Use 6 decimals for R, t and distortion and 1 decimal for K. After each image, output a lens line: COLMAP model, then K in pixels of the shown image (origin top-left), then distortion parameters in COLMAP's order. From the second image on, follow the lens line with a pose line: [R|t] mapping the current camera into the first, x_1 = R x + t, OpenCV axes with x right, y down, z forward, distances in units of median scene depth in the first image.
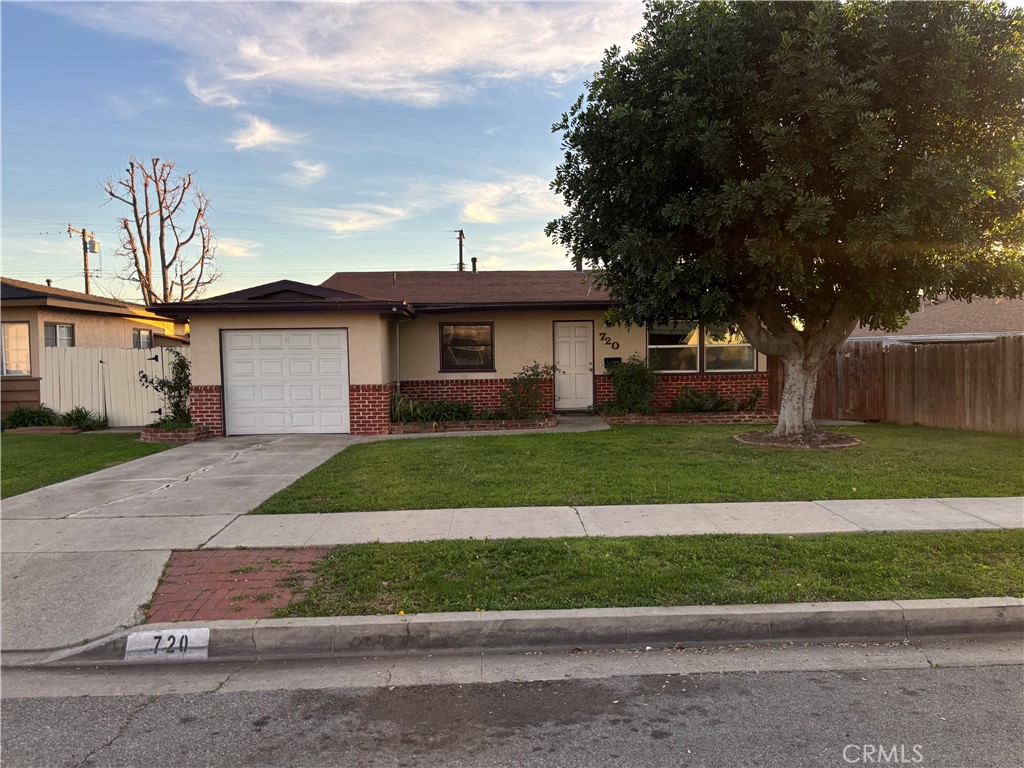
lens RADIAL K [[783.0, 0, 510.6], [0, 783.0, 388.2], [0, 0, 1]] dist [0.046906, -0.005762]
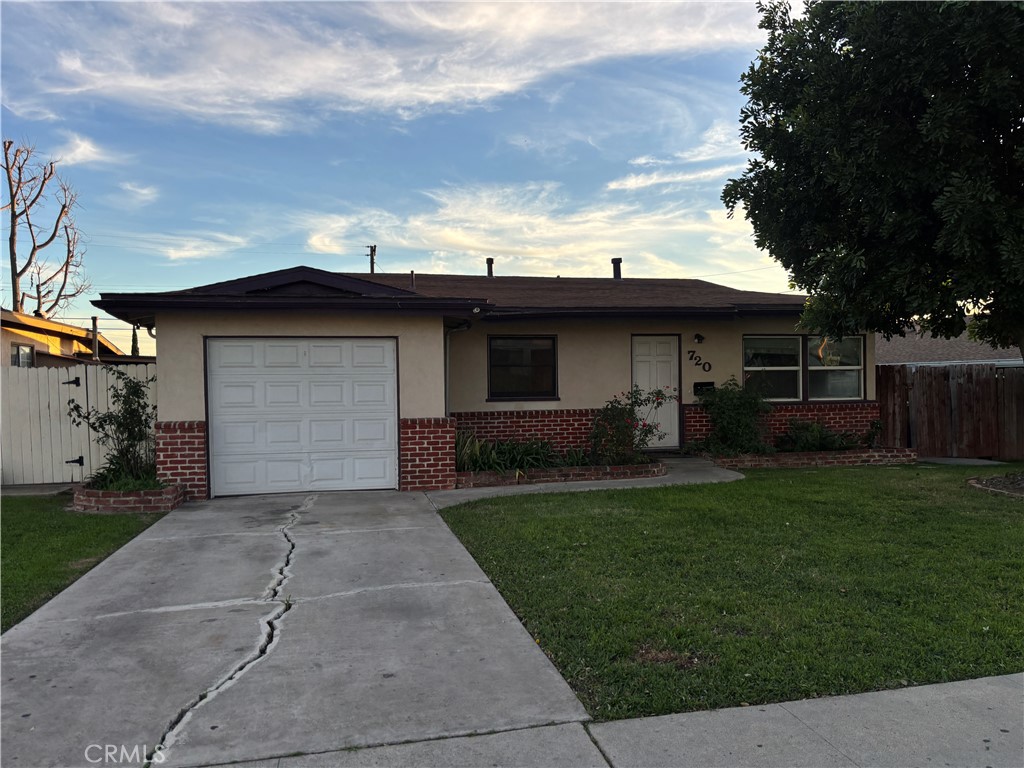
lens RADIAL K [[787.6, 0, 512.0], [0, 787.6, 384.0], [0, 0, 1]] dist [0.085846, -0.078730]
pose [[0.983665, 0.001625, 0.180003, -0.204114], [0.006847, 0.998898, -0.046432, -0.001584], [-0.179880, 0.046906, 0.982570, 0.257593]]
